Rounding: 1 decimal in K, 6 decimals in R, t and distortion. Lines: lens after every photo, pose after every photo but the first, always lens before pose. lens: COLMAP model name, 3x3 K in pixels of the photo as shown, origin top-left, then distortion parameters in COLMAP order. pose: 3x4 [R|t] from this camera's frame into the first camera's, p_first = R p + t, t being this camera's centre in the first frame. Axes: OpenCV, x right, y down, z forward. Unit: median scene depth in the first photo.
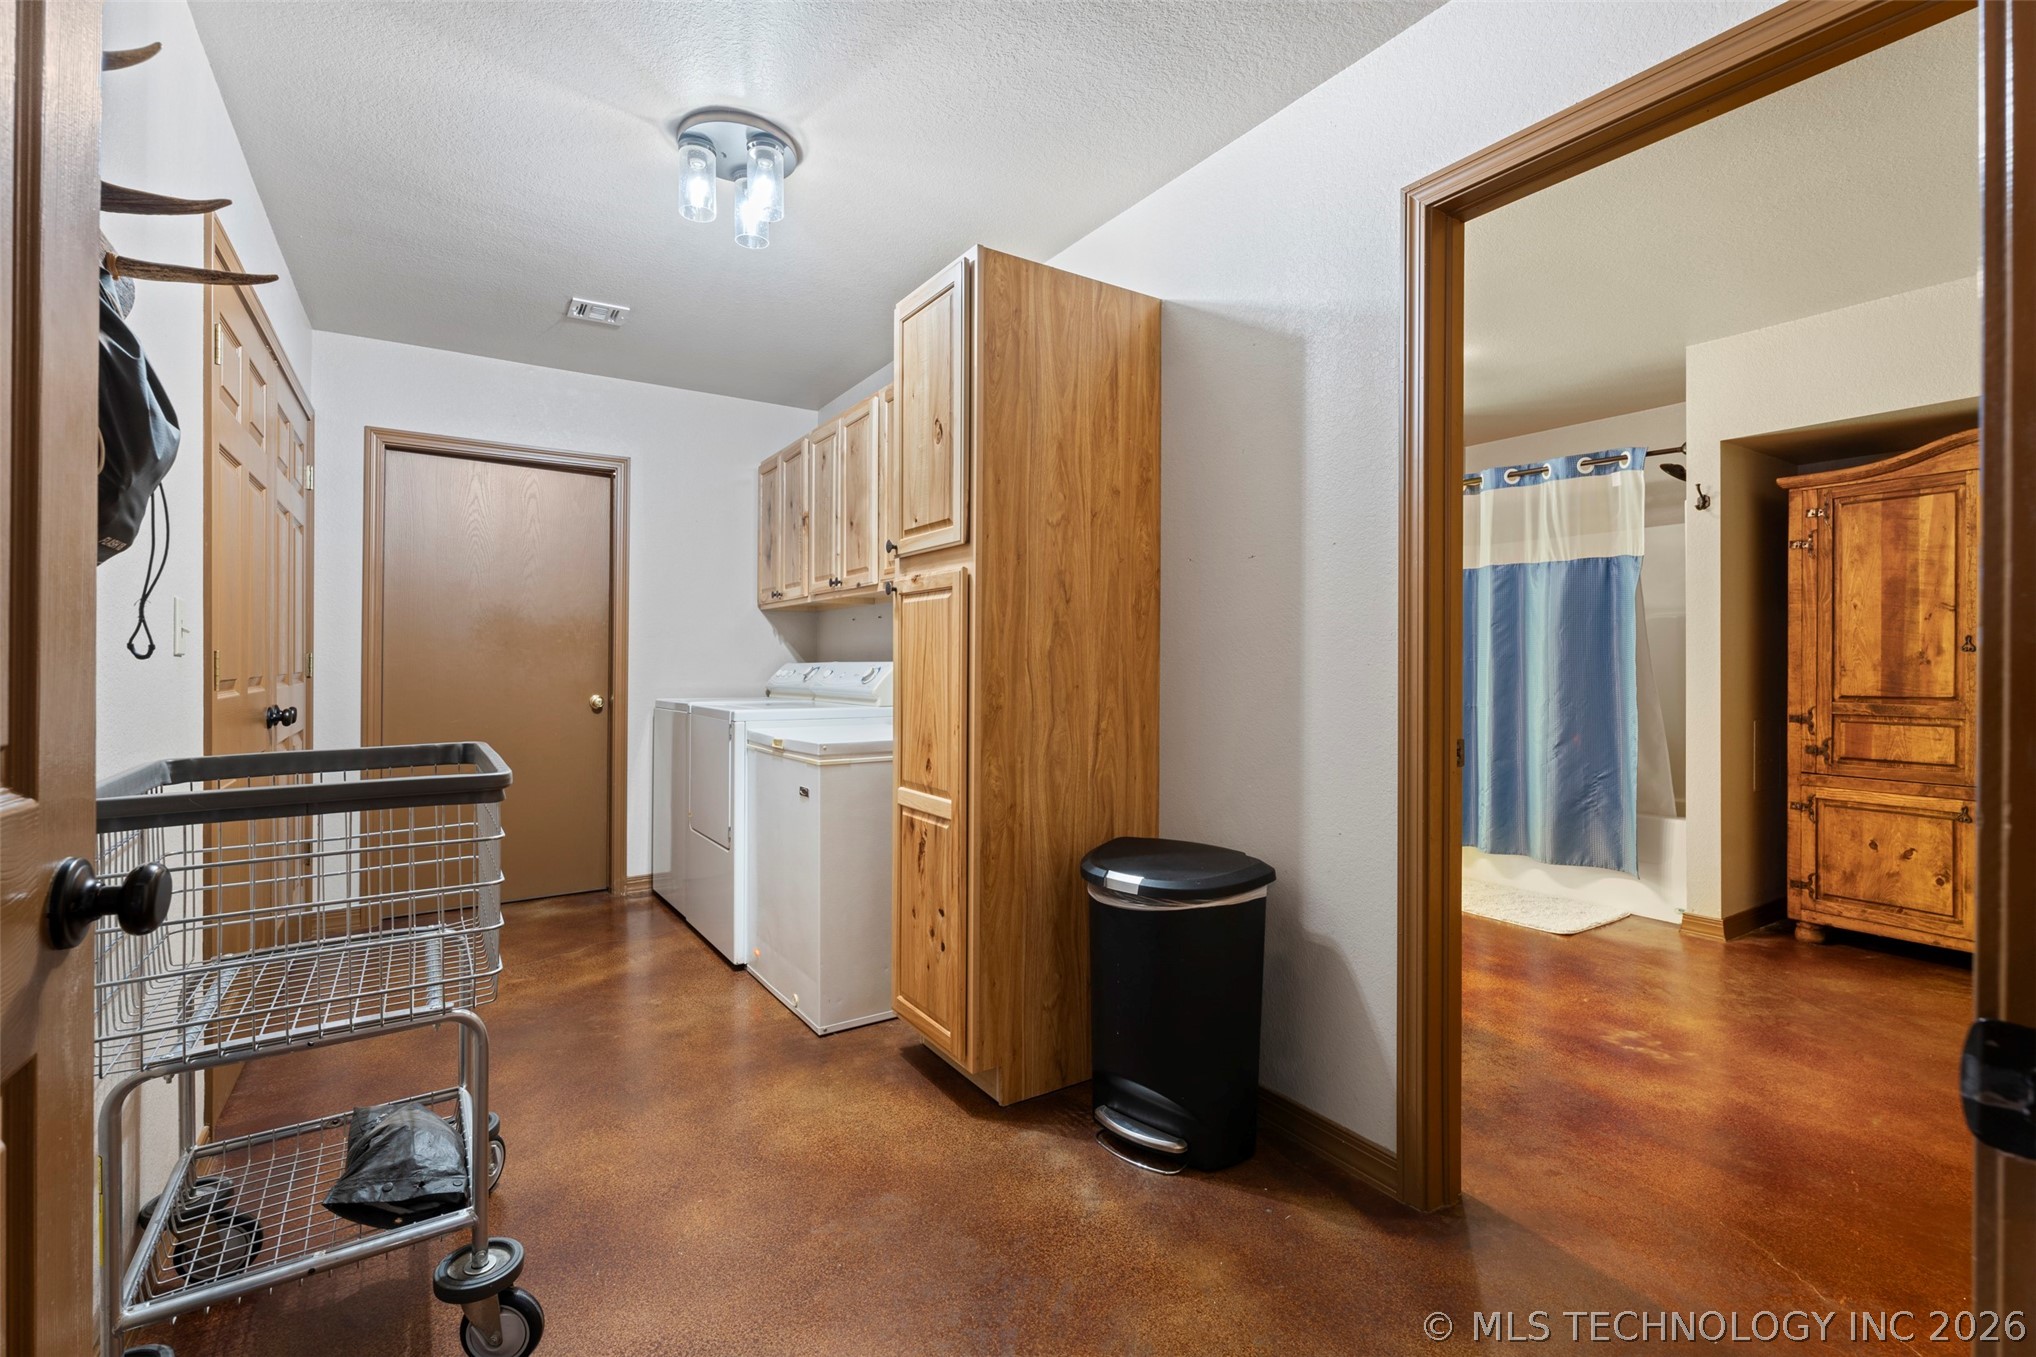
lens RADIAL K [[906.4, 0, 1011.1], [0, 906.4, 654.3], [0, 0, 1]] dist [-0.001905, -0.000520]
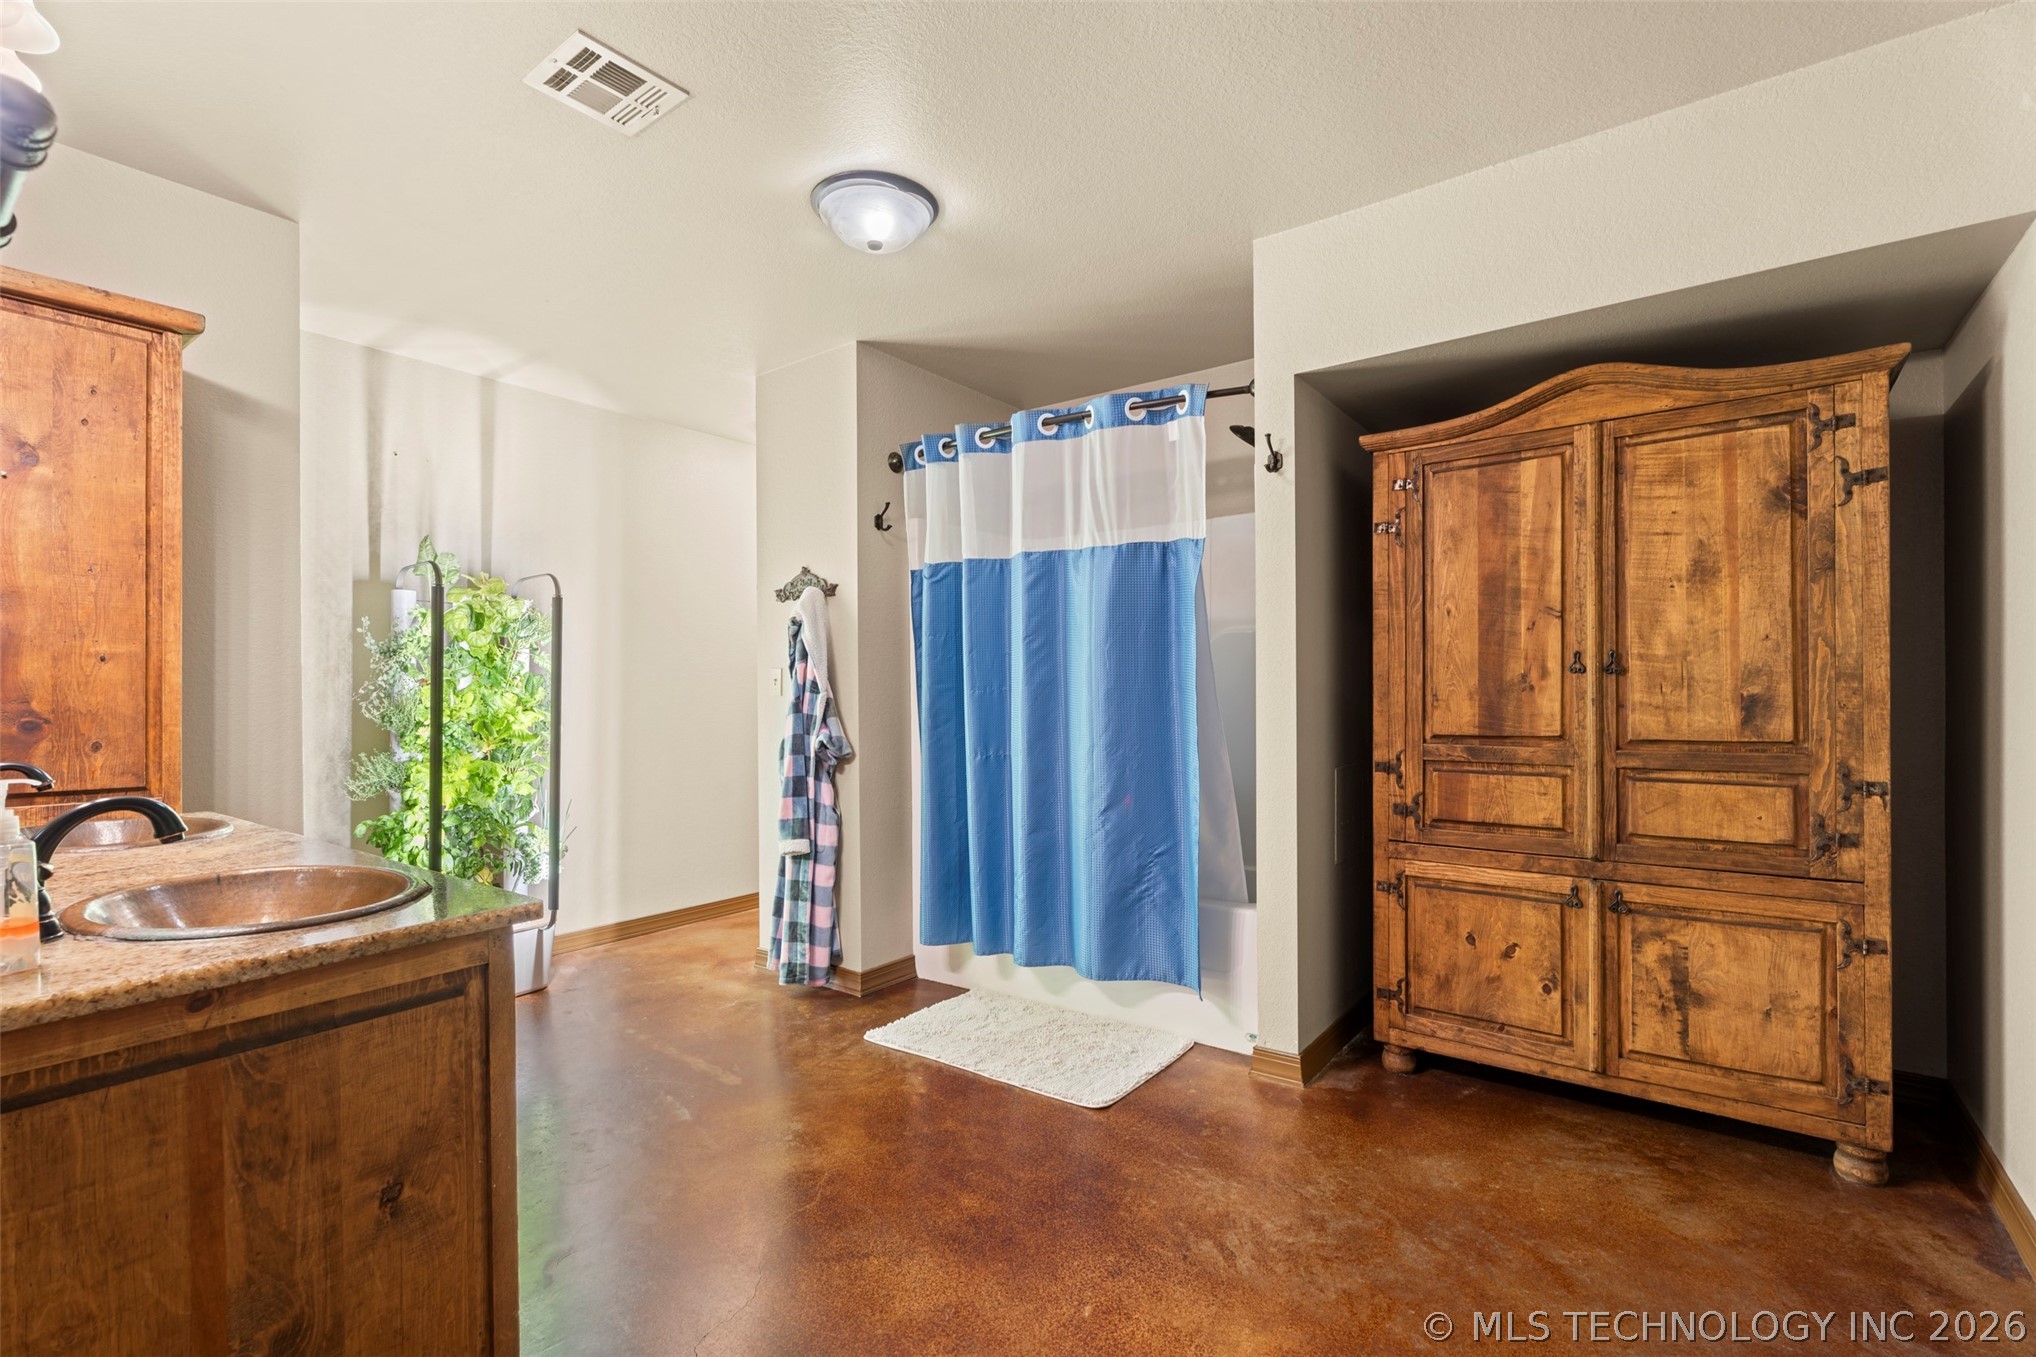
lens RADIAL K [[906.4, 0, 1014.4], [0, 906.4, 683.4], [0, 0, 1]] dist [-0.001905, -0.000520]
pose [[0.937316, -0.000603, 0.348480, 0.335775], [0.002659, 0.999982, -0.005424, 0.007011], [-0.348470, 0.006010, 0.937301, 0.419578]]
